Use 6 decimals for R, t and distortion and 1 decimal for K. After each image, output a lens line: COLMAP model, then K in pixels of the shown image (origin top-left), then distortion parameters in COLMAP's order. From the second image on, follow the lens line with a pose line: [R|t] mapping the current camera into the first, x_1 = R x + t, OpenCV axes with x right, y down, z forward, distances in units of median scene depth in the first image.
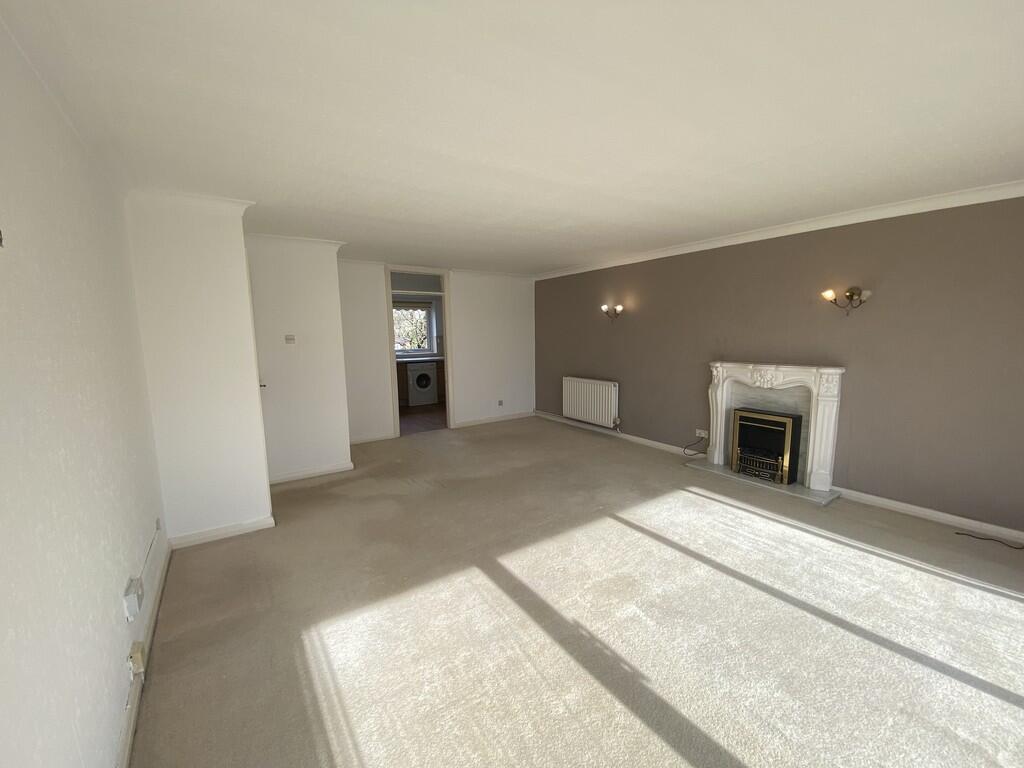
lens RADIAL K [[414.8, 0, 512.0], [0, 414.8, 384.0], [0, 0, 1]] dist [0.025866, -0.027079]
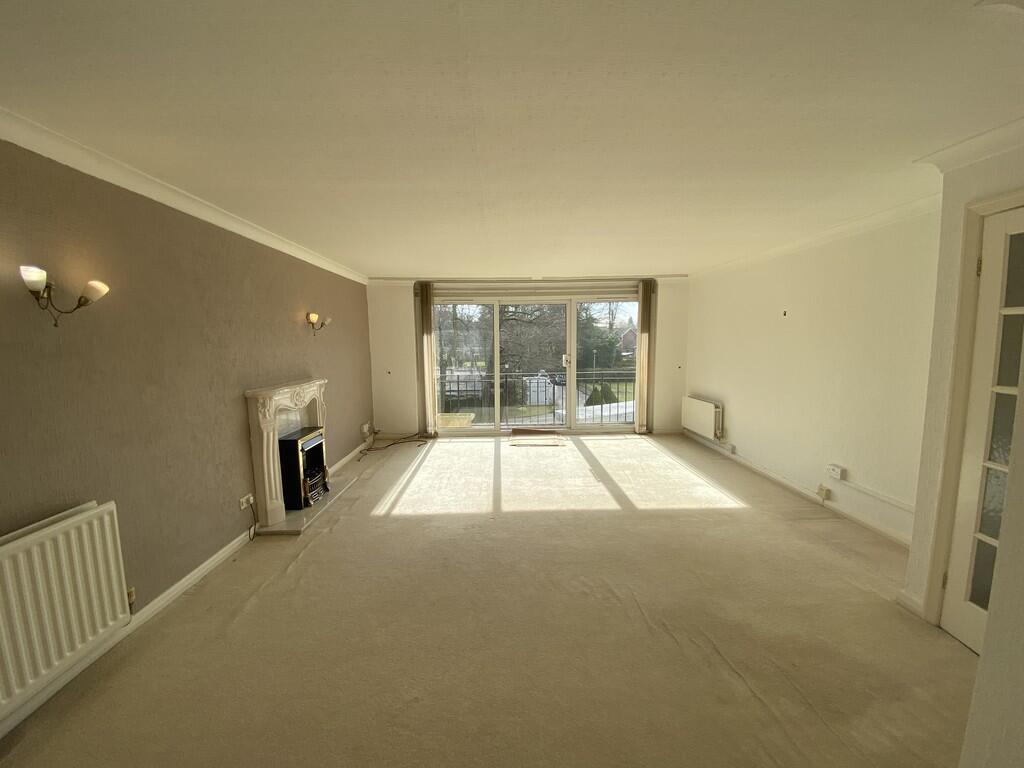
lens RADIAL K [[414.8, 0, 512.0], [0, 414.8, 384.0], [0, 0, 1]] dist [0.025866, -0.027079]
pose [[-0.839926, -0.033284, 0.541680, -0.393896], [0.093950, 0.974130, 0.205535, -0.243300], [-0.534508, 0.223525, -0.815069, 1.909254]]
